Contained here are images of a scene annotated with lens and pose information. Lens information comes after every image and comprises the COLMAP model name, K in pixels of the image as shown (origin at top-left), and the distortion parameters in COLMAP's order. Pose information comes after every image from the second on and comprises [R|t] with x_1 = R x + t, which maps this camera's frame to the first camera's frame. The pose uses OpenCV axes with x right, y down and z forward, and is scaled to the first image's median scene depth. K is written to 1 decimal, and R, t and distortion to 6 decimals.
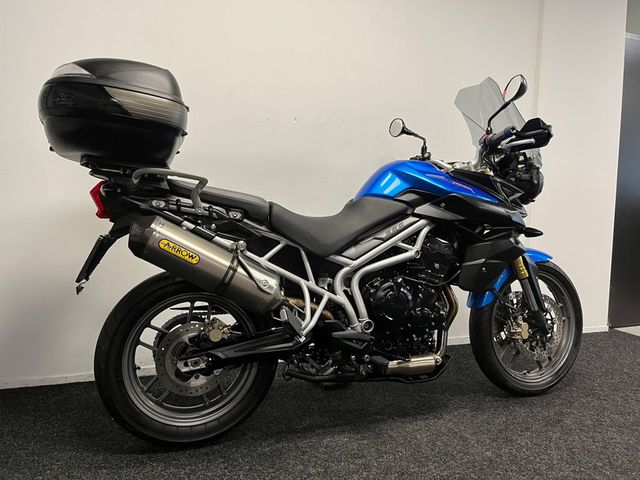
lens RADIAL K [[482.3, 0, 326.2], [0, 482.3, 238.6], [0, 0, 1]] dist [0.046231, -0.058253]
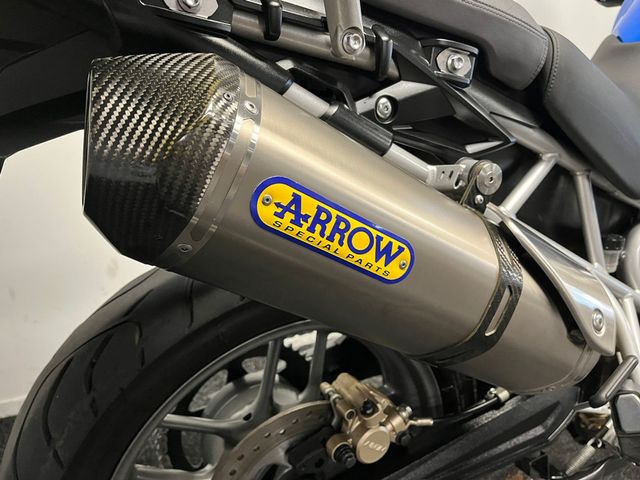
lens RADIAL K [[482.3, 0, 316.4], [0, 482.3, 237.8], [0, 0, 1]] dist [0.046231, -0.058253]
pose [[0.991721, -0.020999, 0.126686, -0.291267], [-0.012542, 0.965983, 0.258300, -0.022917], [-0.127801, -0.257751, 0.957722, 0.681601]]
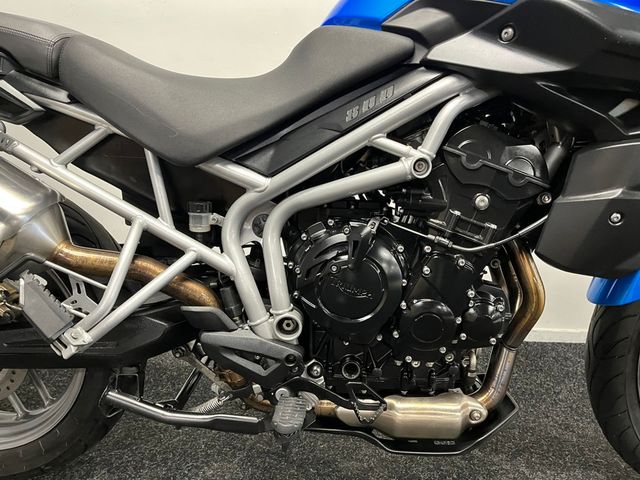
lens RADIAL K [[482.3, 0, 322.5], [0, 482.3, 243.4], [0, 0, 1]] dist [0.046231, -0.058253]
pose [[0.925678, 0.095507, -0.366057, 0.285990], [-0.030442, 0.983276, 0.179562, 0.026194], [0.377084, -0.155073, 0.913104, 0.651186]]
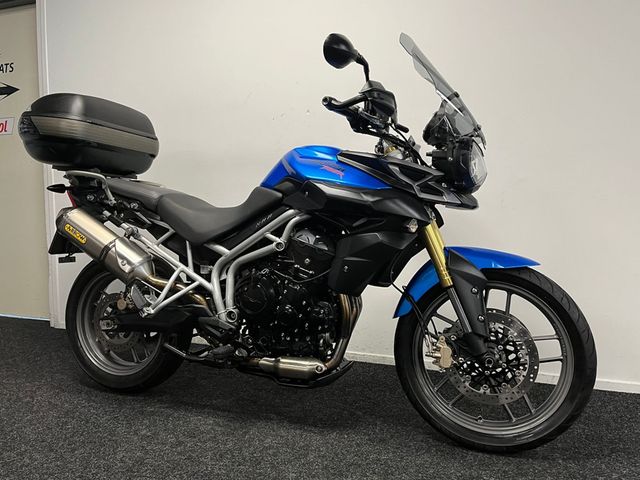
lens RADIAL K [[511.7, 0, 322.5], [0, 511.7, 236.1], [0, 0, 1]] dist [0.027485, -0.020538]
pose [[0.748766, 0.026989, -0.662285, 0.977586], [-0.025802, 0.999600, 0.011563, -0.001669], [0.662332, 0.008431, 0.749163, 0.343931]]
